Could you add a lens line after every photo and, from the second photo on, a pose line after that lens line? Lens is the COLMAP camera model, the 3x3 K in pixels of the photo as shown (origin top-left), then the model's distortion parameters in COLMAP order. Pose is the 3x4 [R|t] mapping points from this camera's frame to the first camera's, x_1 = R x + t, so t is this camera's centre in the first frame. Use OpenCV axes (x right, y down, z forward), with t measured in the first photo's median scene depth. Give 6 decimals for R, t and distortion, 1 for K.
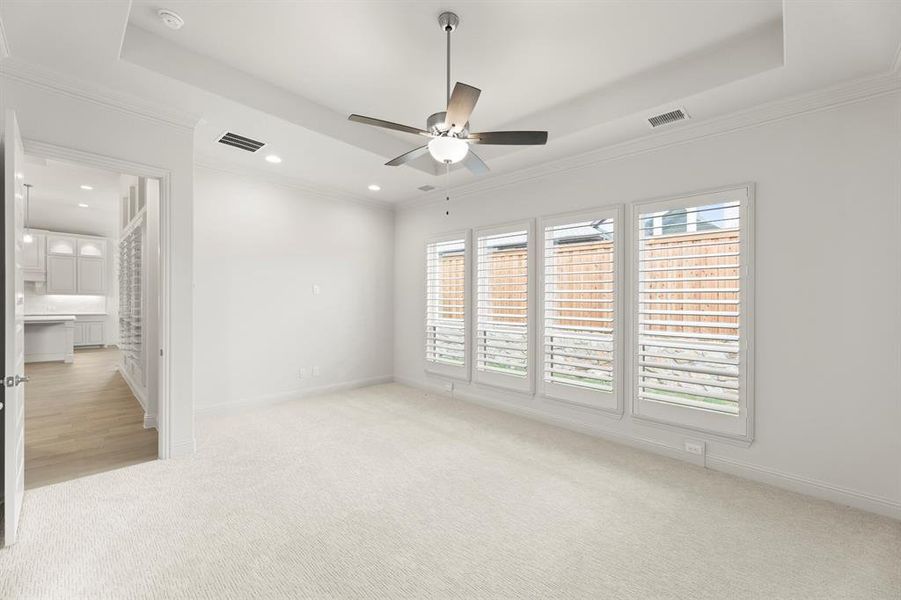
lens RADIAL K [[360.2, 0, 449.6], [0, 360.2, 302.7], [0, 0, 1]] dist [0.000208, 0.000046]
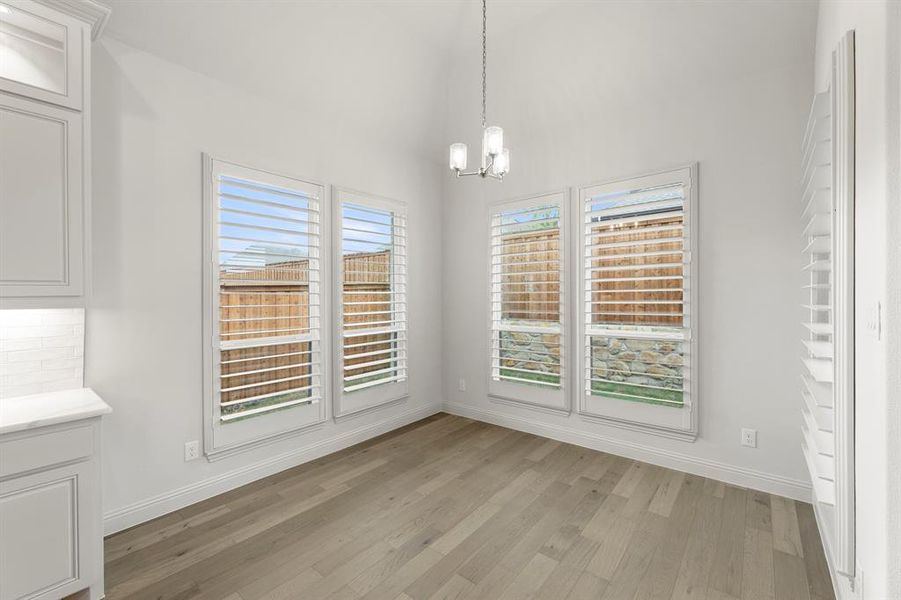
lens RADIAL K [[409.0, 0, 449.8], [0, 409.0, 285.3], [0, 0, 1]] dist [-0.000183, -0.000075]
pose [[0.994451, -0.006934, 0.104970, -0.261371], [0.009310, 0.999711, -0.022167, -0.007783], [-0.104786, 0.023021, 0.994228, 0.254344]]
